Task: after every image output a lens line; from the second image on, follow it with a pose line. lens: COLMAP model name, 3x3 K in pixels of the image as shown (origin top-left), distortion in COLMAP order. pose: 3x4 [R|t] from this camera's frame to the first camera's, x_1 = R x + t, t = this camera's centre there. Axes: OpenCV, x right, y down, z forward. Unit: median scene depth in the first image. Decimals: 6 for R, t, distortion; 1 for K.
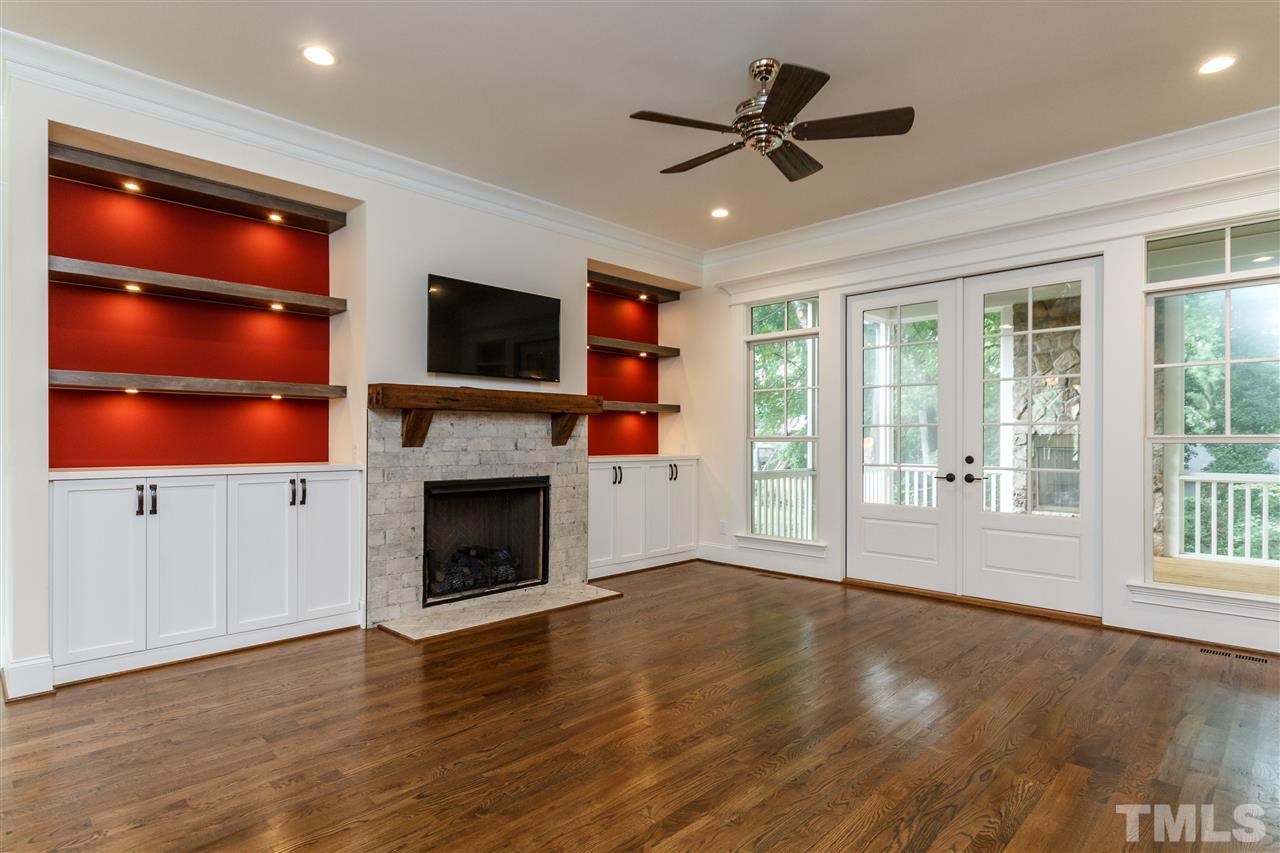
lens RADIAL K [[671.3, 0, 647.9], [0, 671.3, 438.4], [0, 0, 1]] dist [0.010620, 0.001967]
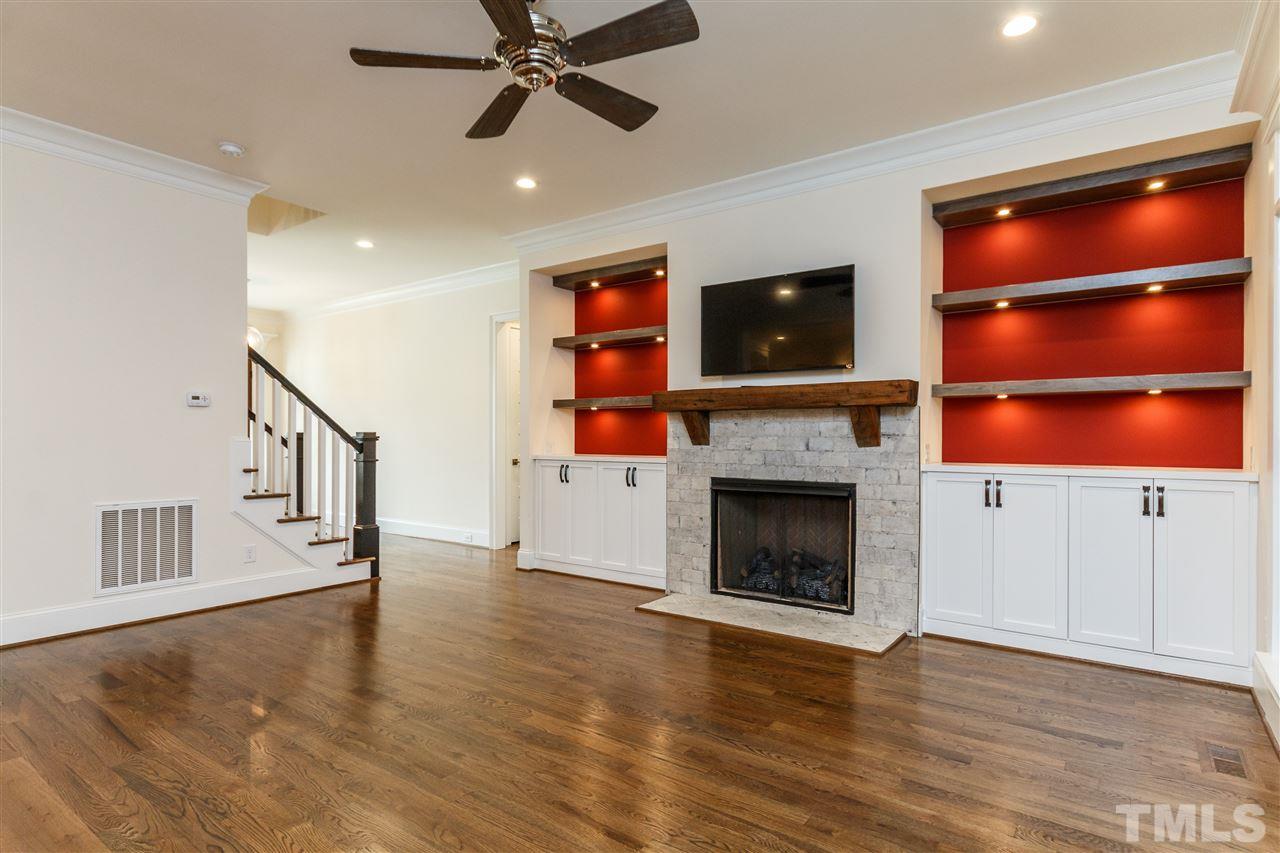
lens RADIAL K [[671.3, 0, 647.9], [0, 671.3, 438.4], [0, 0, 1]] dist [0.010620, 0.001967]
pose [[0.145897, 0.000995, -0.989299, 0.648050], [-0.002166, 0.999997, 0.000686, 0.000853], [0.989297, 0.002043, 0.145899, 0.660236]]
